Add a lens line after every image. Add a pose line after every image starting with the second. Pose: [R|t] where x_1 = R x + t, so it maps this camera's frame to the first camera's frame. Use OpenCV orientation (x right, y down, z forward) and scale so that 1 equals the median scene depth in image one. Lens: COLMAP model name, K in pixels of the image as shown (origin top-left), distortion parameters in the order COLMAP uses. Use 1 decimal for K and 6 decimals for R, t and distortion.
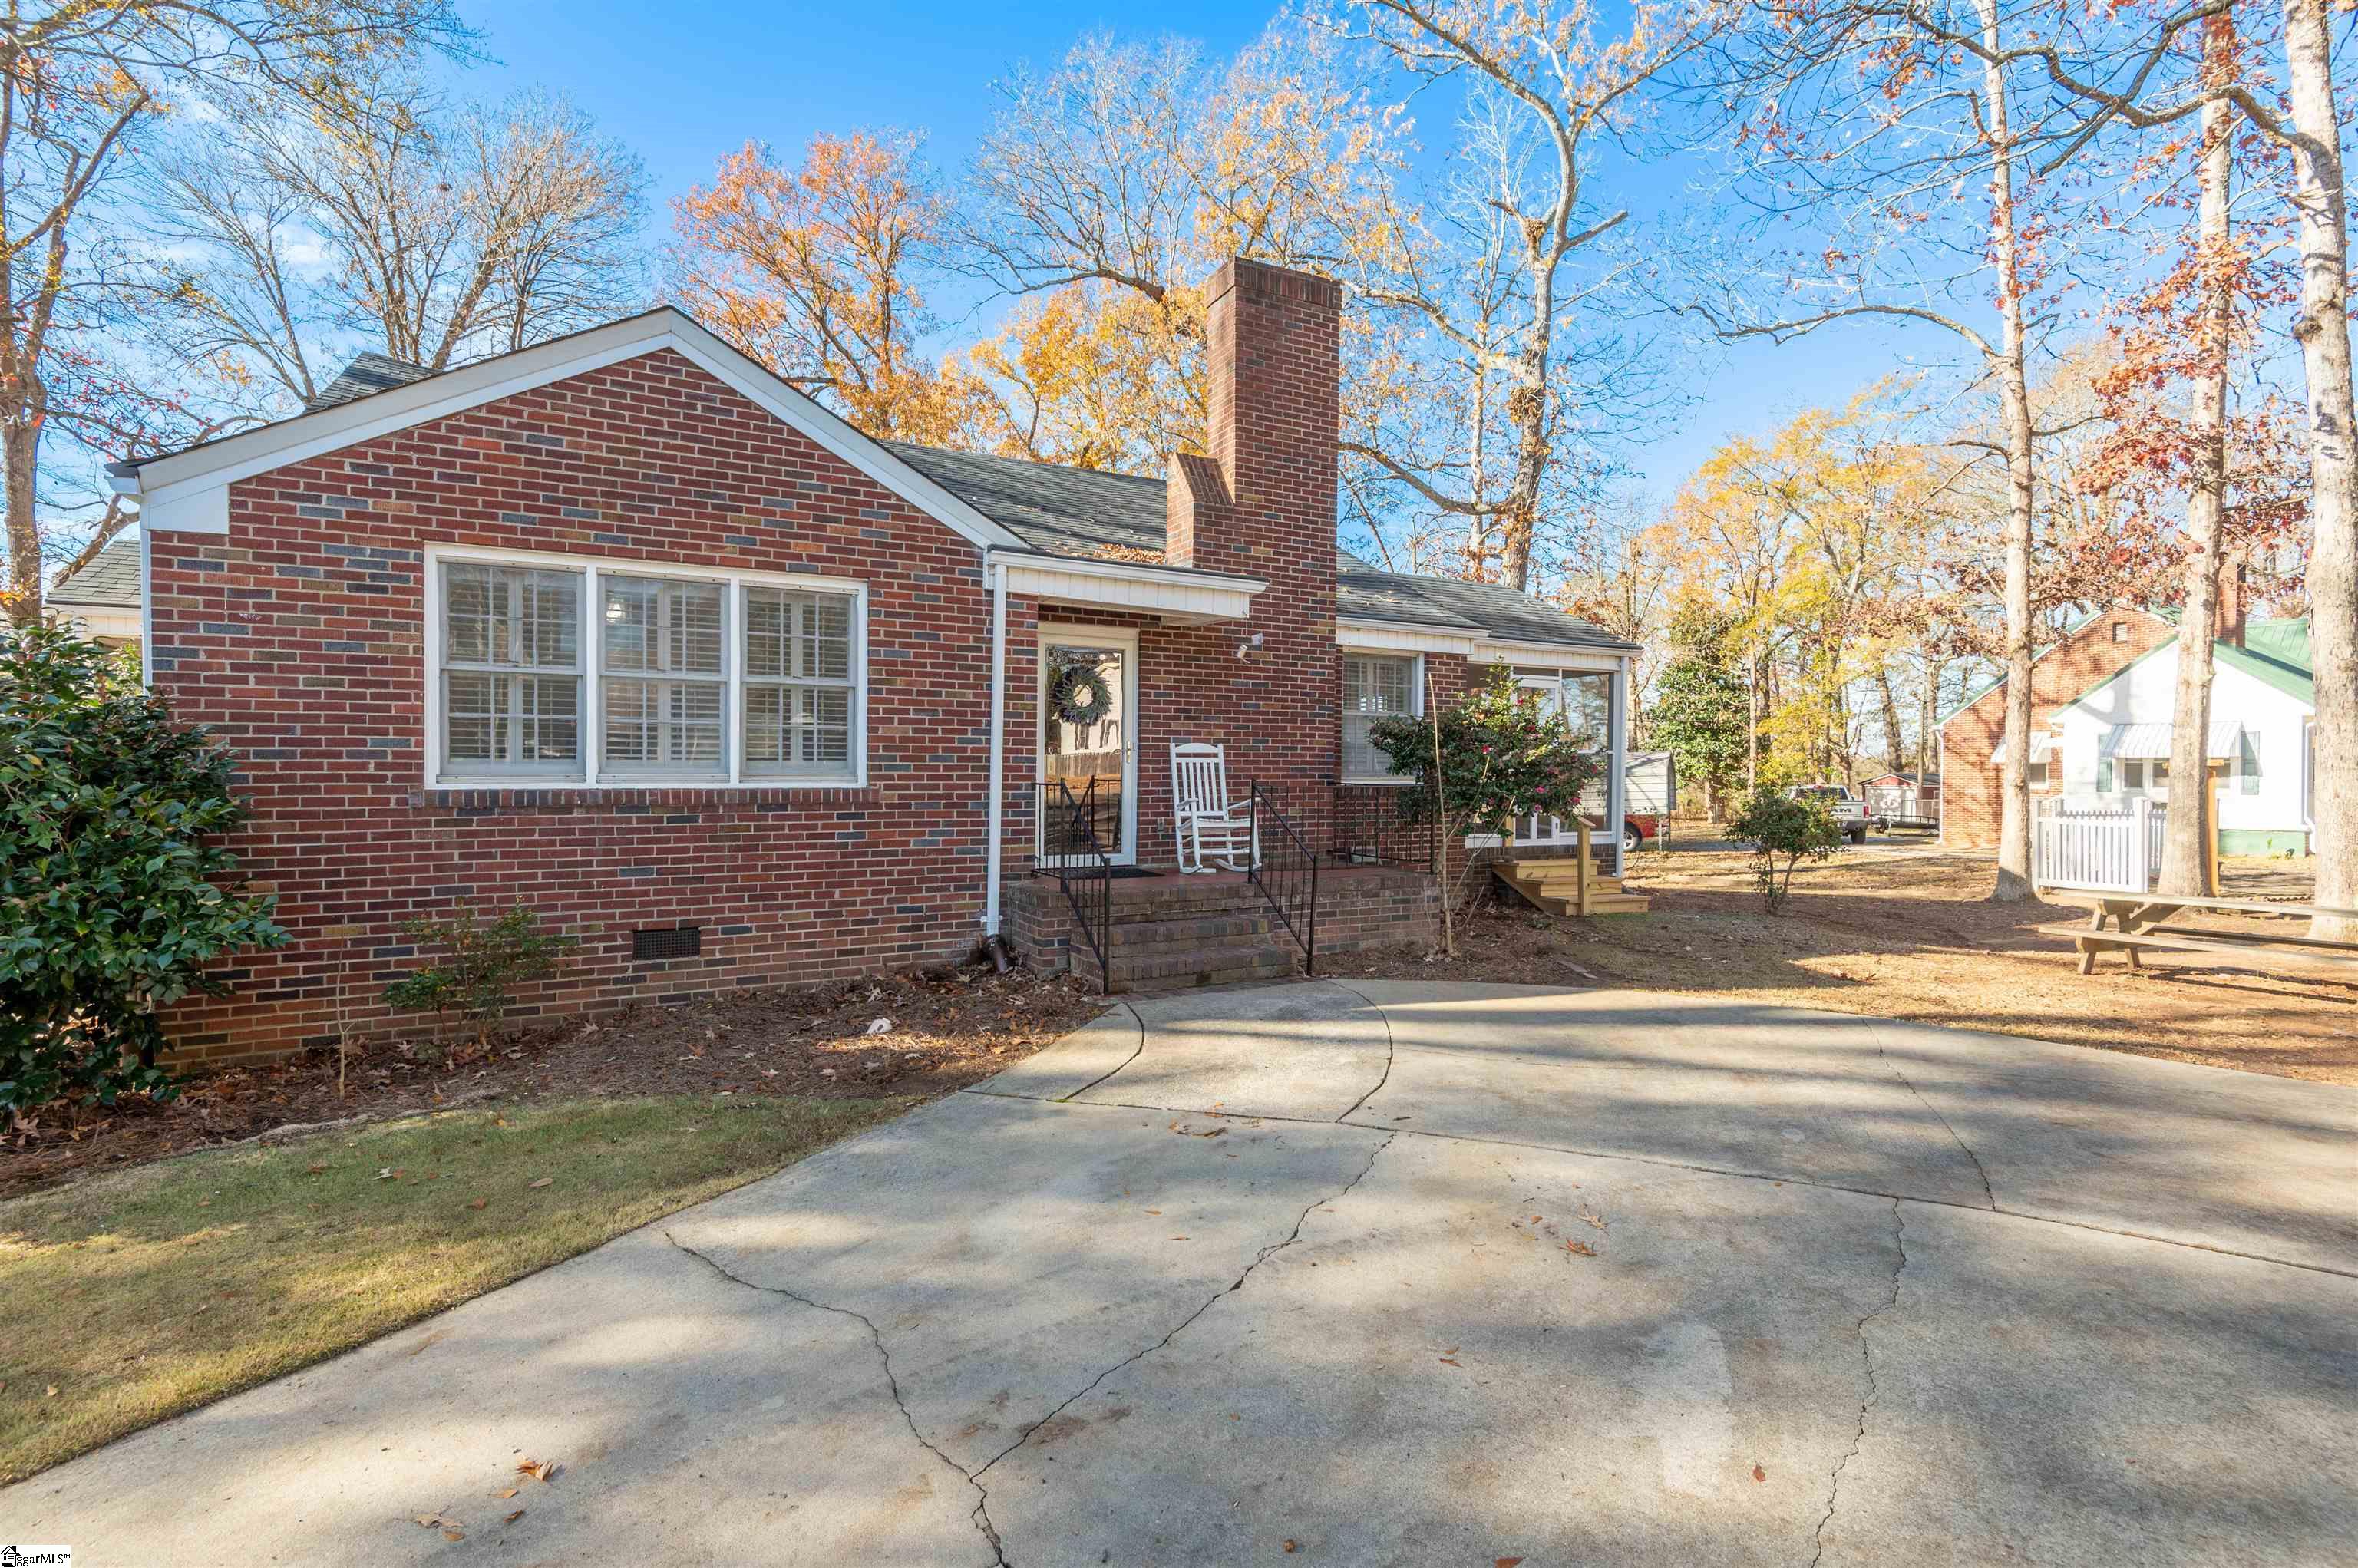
lens RADIAL K [[1077.7, 0, 1173.4], [0, 1077.7, 766.7], [0, 0, 1]] dist [0.036971, -0.026425]
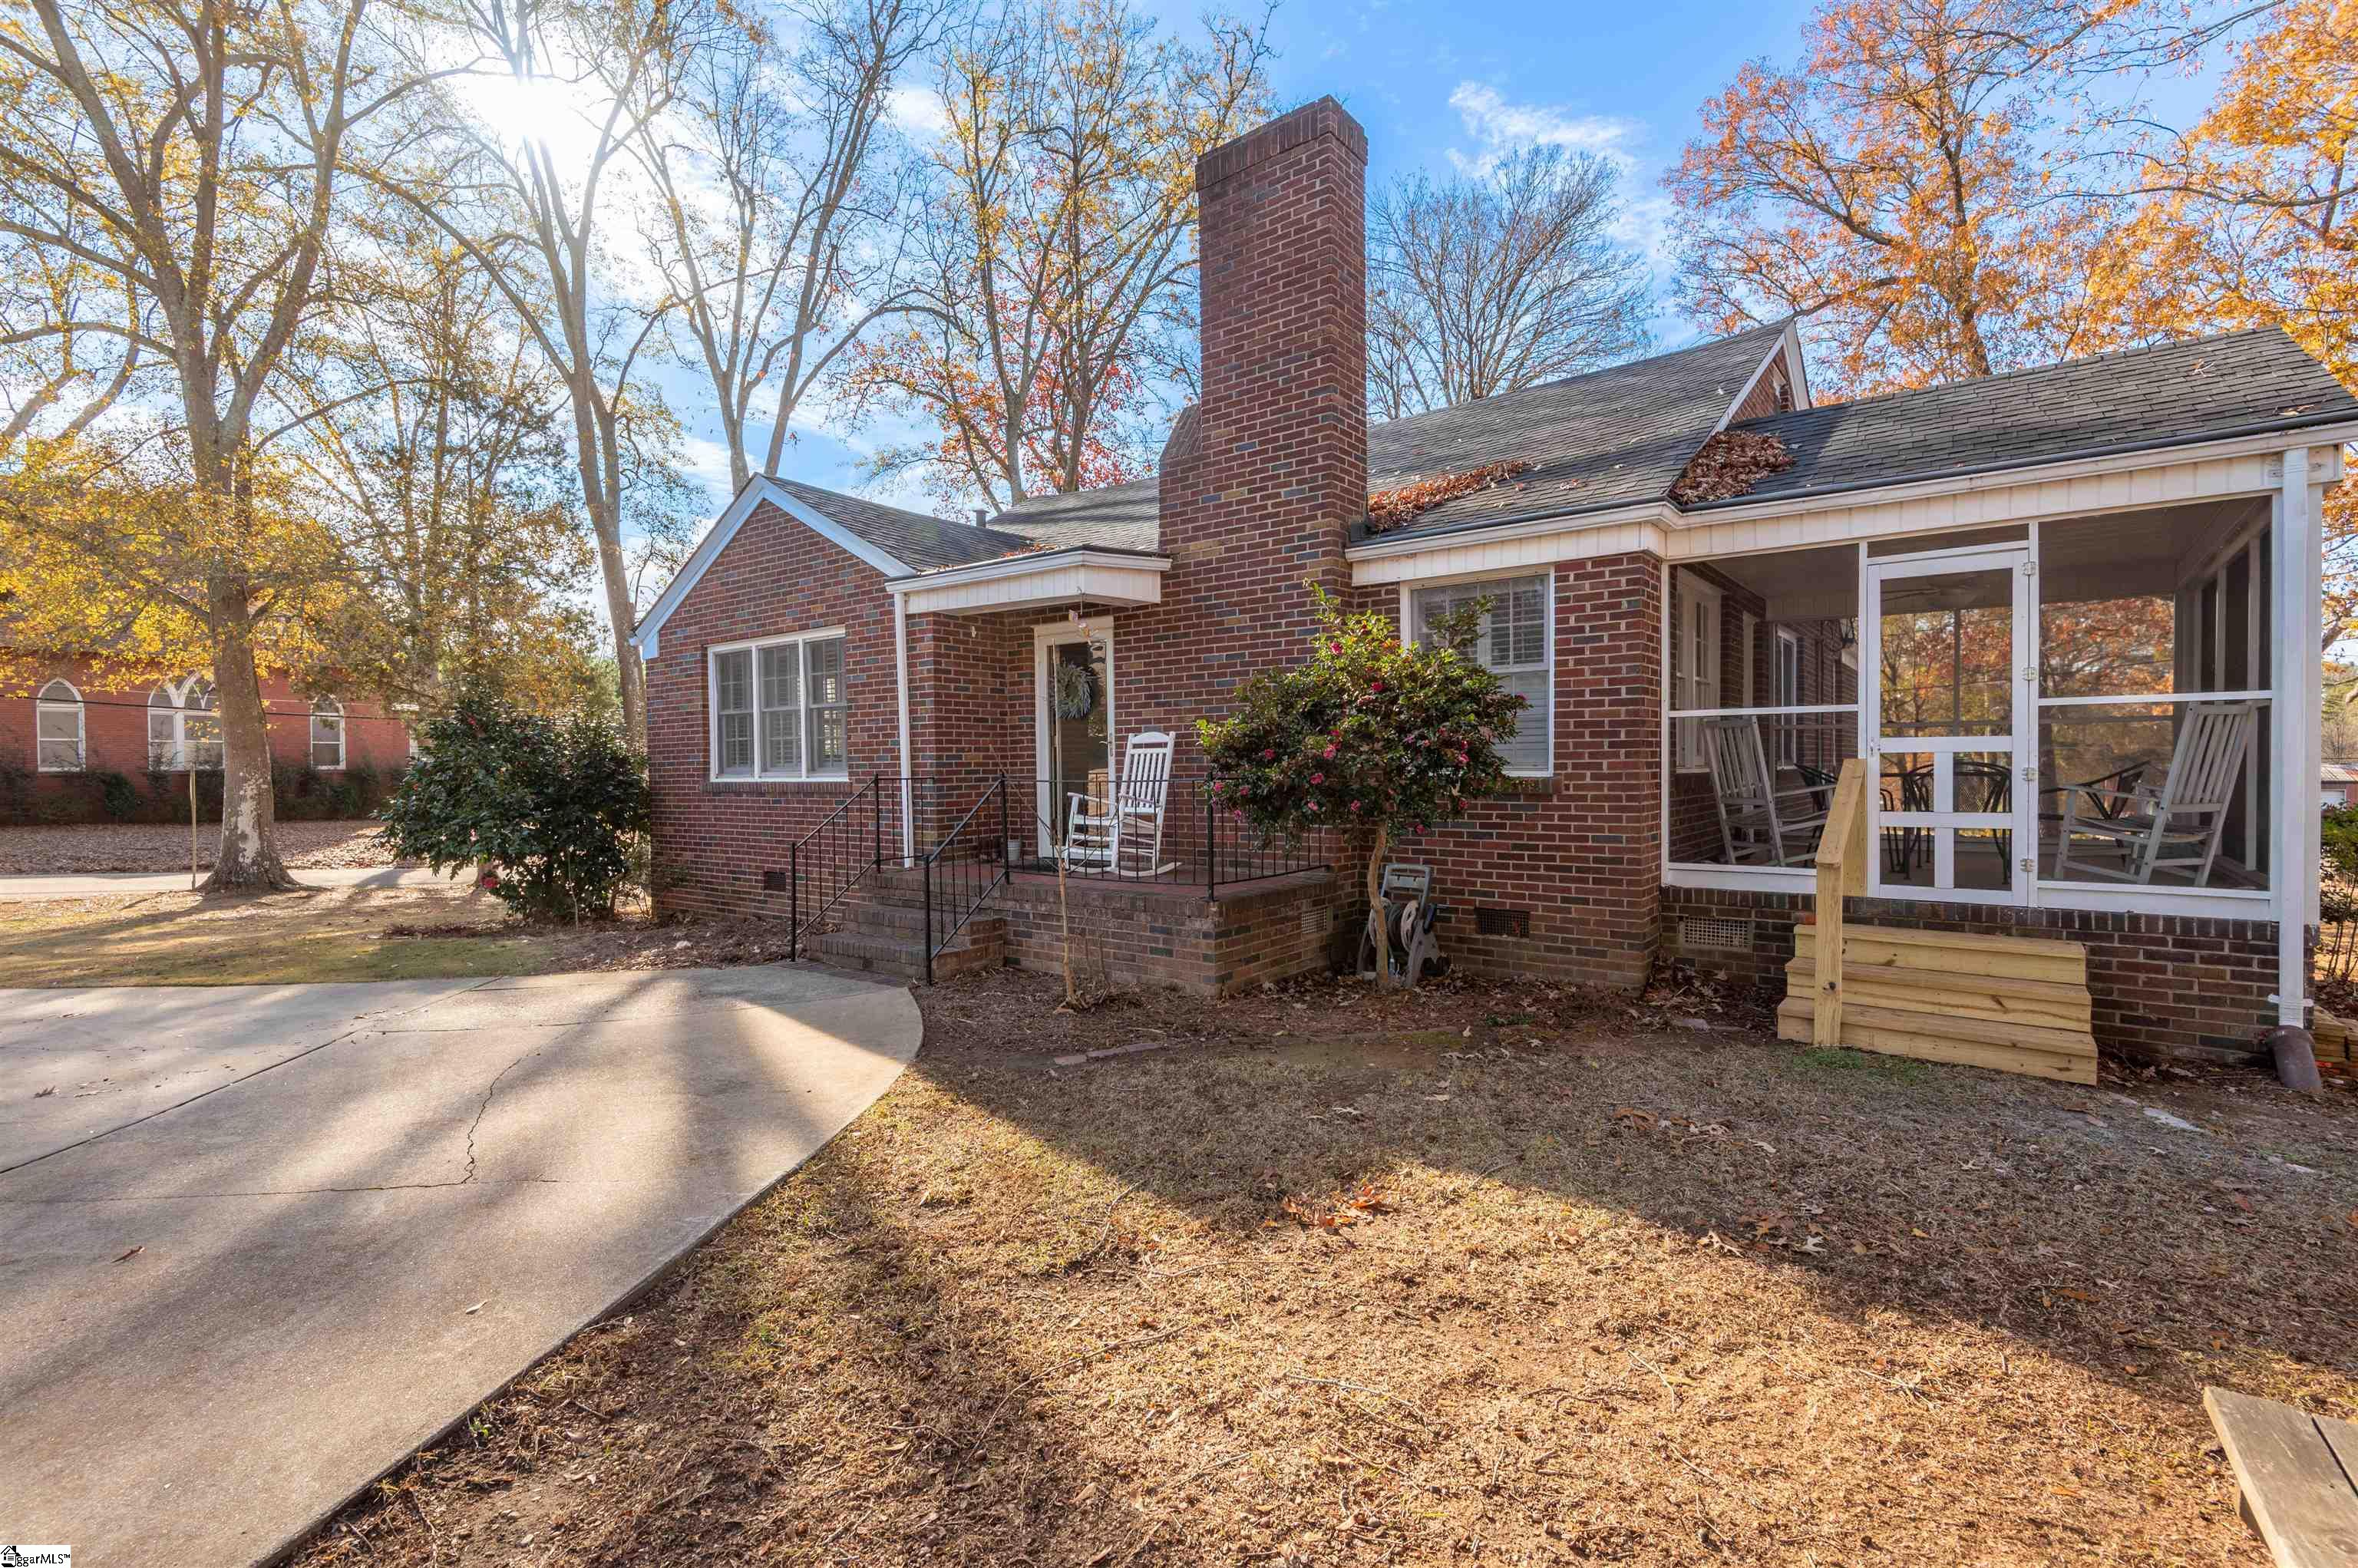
lens RADIAL K [[1136.8, 0, 1177.8], [0, 1136.8, 792.1], [0, 0, 1]] dist [-0.000824, -0.000141]
pose [[0.381990, 0.012734, -0.924079, 0.918038], [0.020287, 0.999549, 0.022160, 0.007370], [0.923944, -0.027212, 0.381560, 0.667958]]
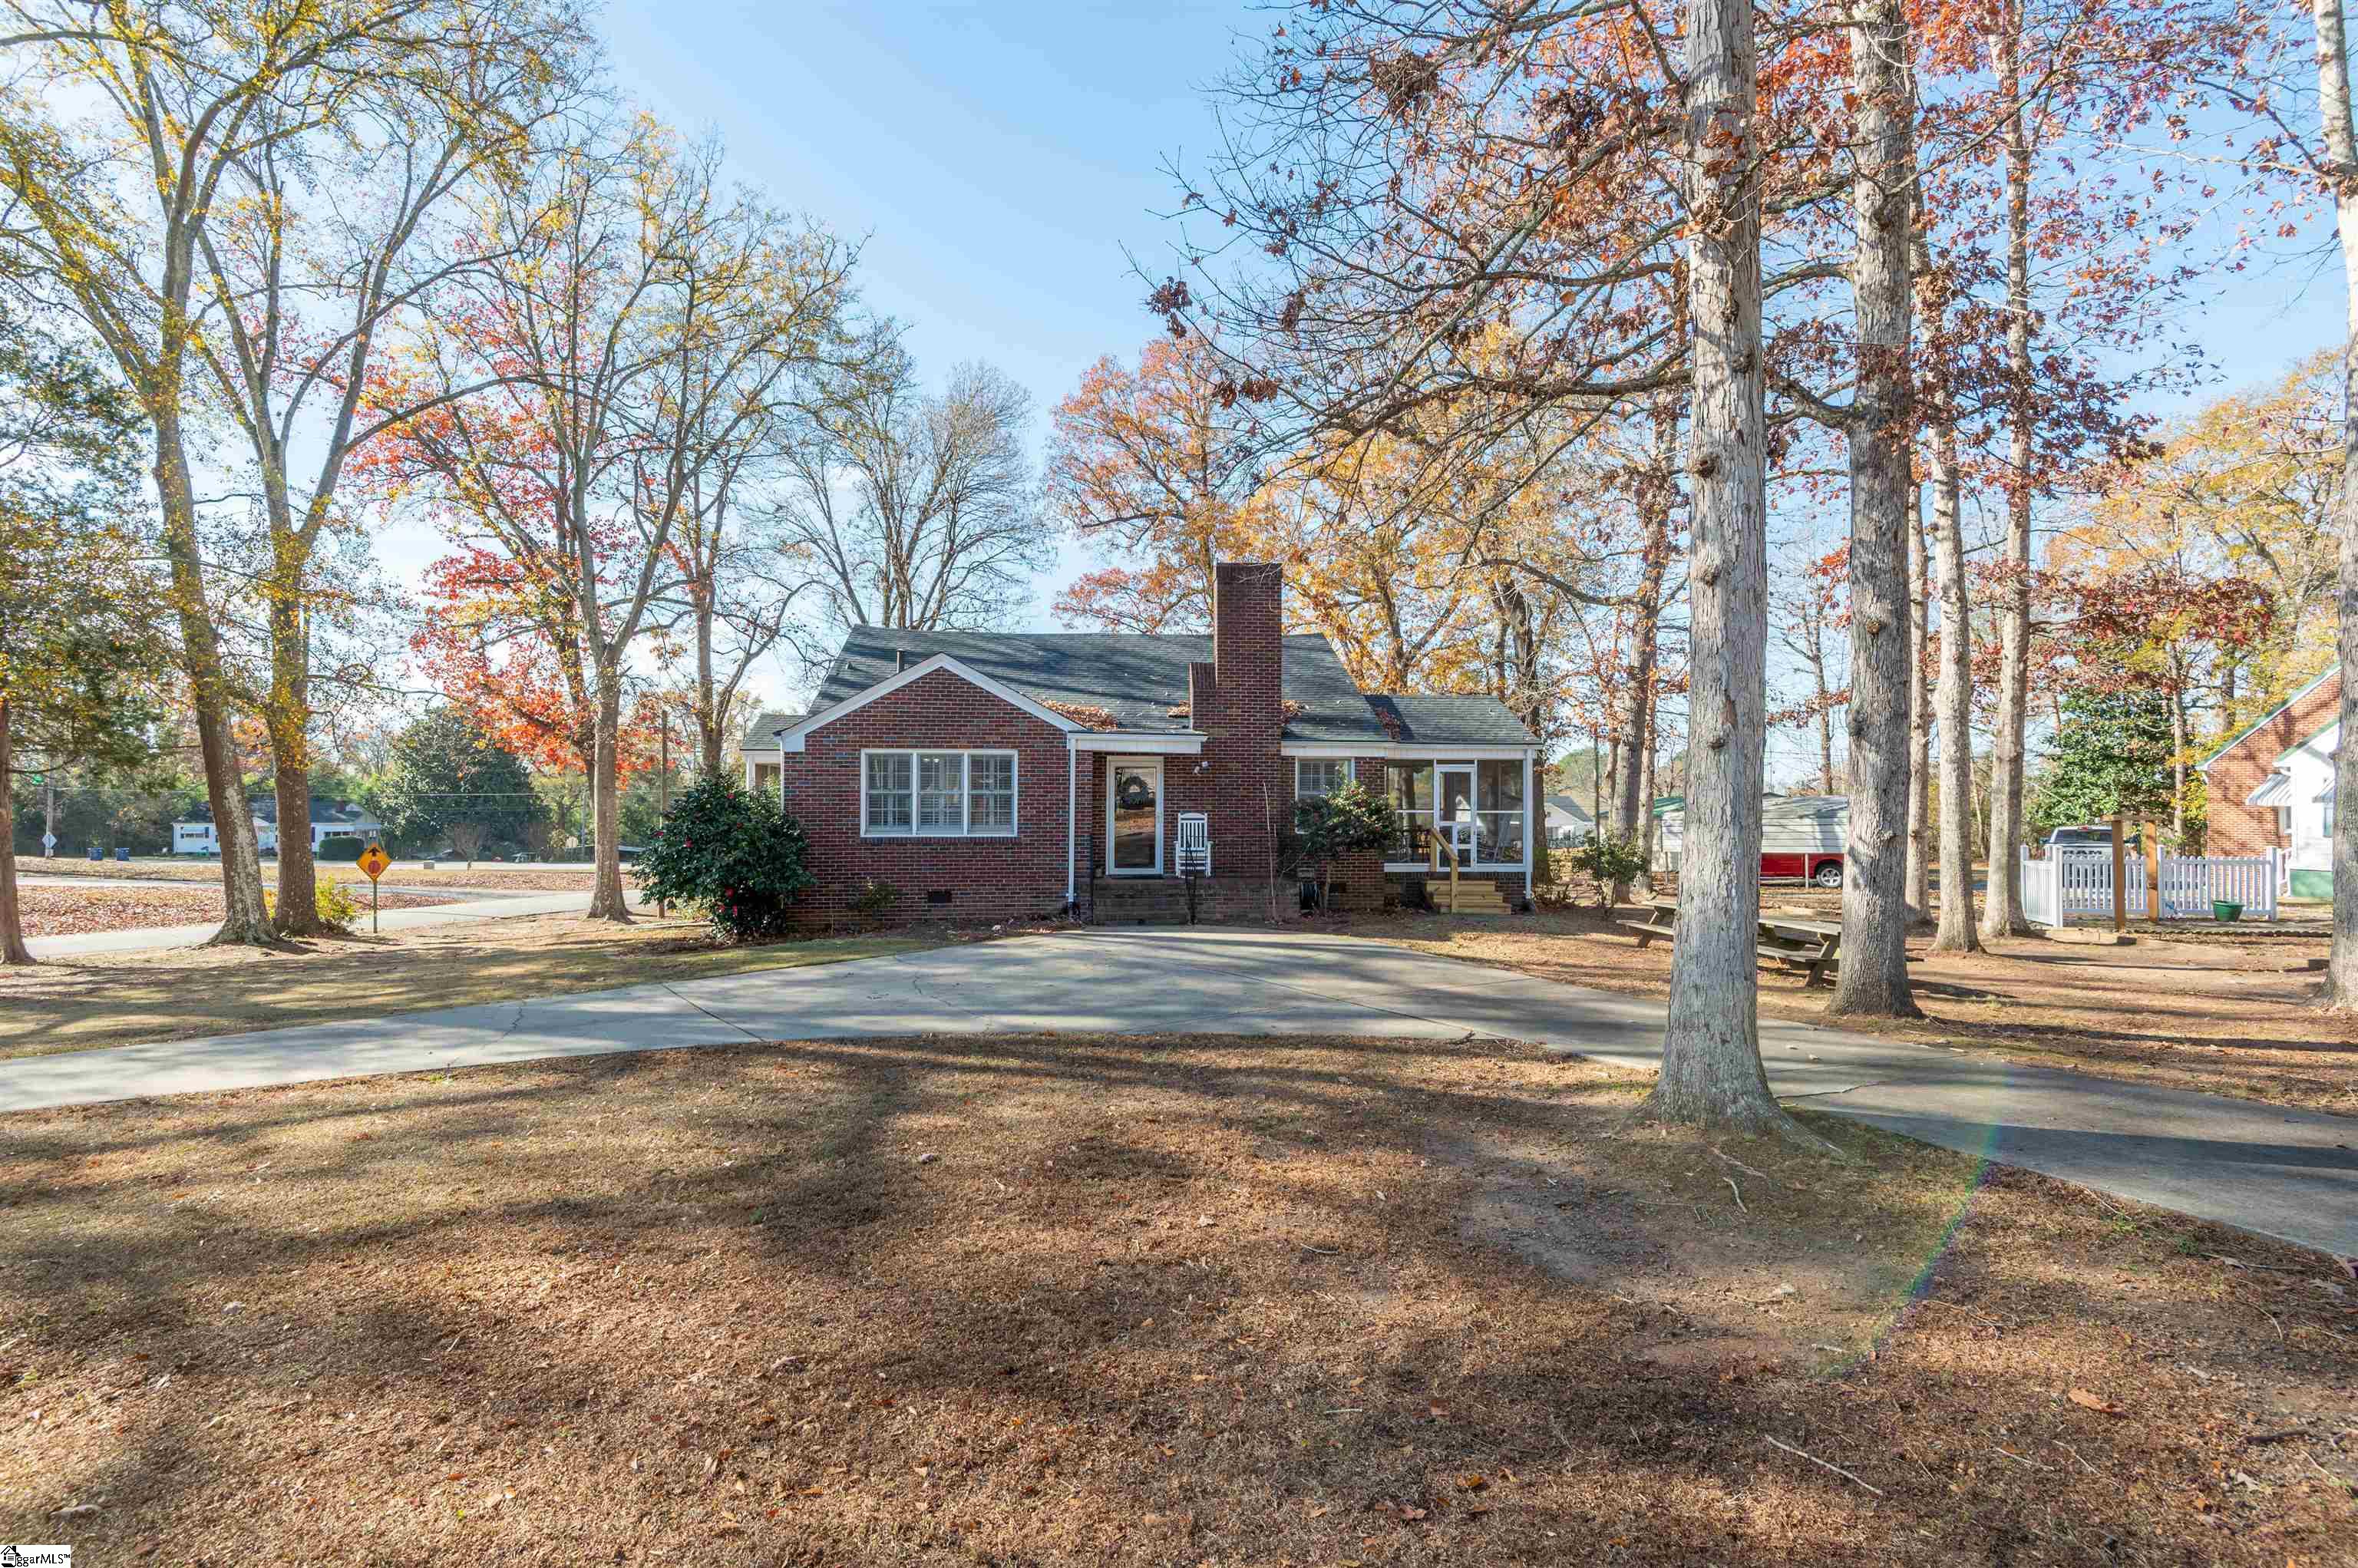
lens RADIAL K [[1077.7, 0, 1173.4], [0, 1077.7, 766.7], [0, 0, 1]] dist [0.036971, -0.026425]
pose [[0.928541, -0.012944, -0.371003, 0.735681], [0.003843, 0.999674, -0.025258, -0.057747], [0.371209, 0.022027, 0.928288, -0.865081]]
